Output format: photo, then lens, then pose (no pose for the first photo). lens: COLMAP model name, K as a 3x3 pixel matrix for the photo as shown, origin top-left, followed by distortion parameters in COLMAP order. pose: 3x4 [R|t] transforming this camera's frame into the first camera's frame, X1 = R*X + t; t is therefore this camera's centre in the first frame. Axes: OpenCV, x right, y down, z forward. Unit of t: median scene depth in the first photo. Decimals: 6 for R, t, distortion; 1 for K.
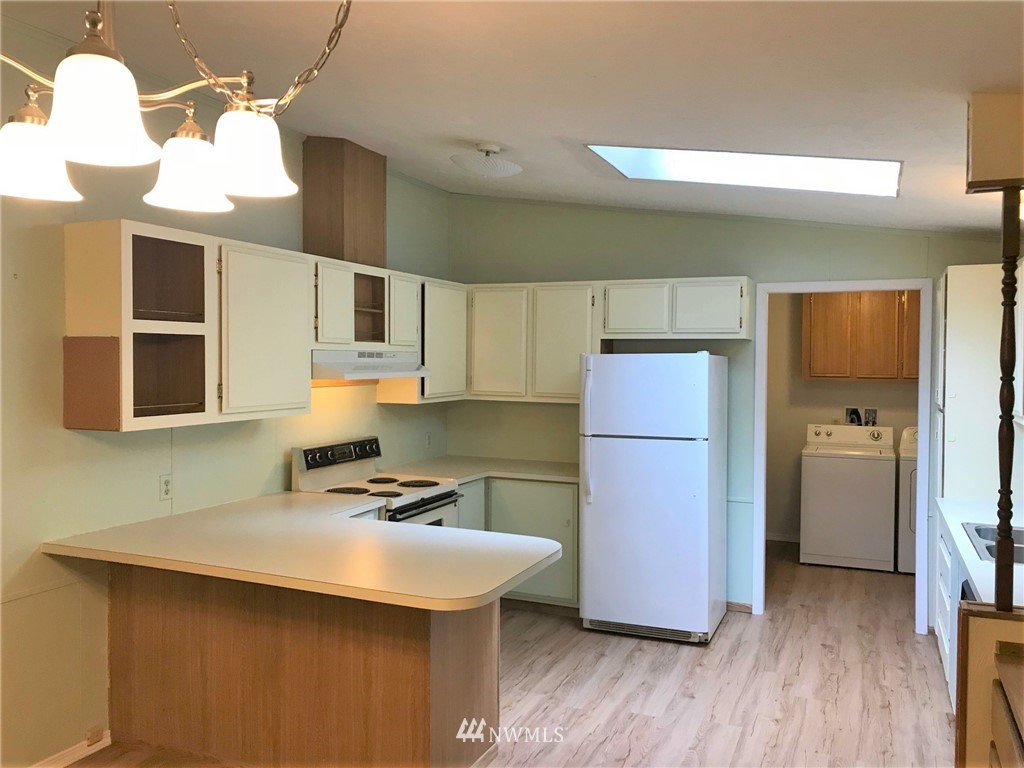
lens RADIAL K [[834.0, 0, 510.3], [0, 834.0, 377.8], [0, 0, 1]] dist [0.015329, -0.011209]
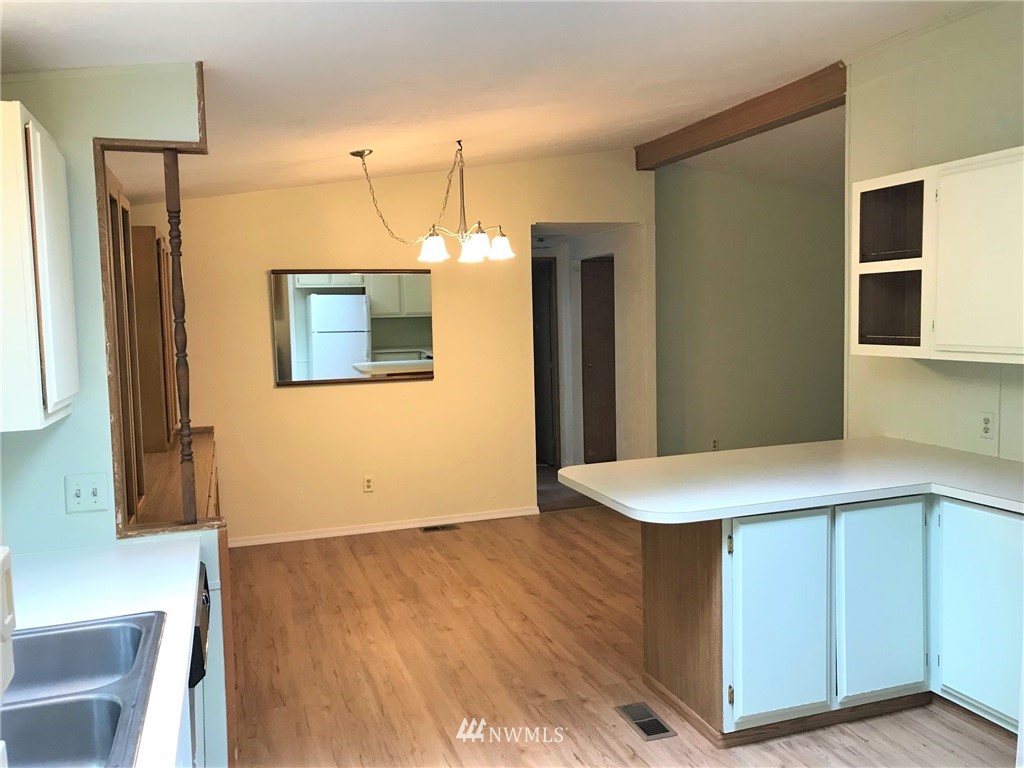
lens RADIAL K [[834.0, 0, 510.3], [0, 834.0, 377.8], [0, 0, 1]] dist [0.015329, -0.011209]
pose [[-0.738321, 0.068391, -0.670973, 0.681655], [0.005154, 0.995389, 0.095786, -0.020895], [0.674429, 0.067263, -0.735269, 1.419961]]
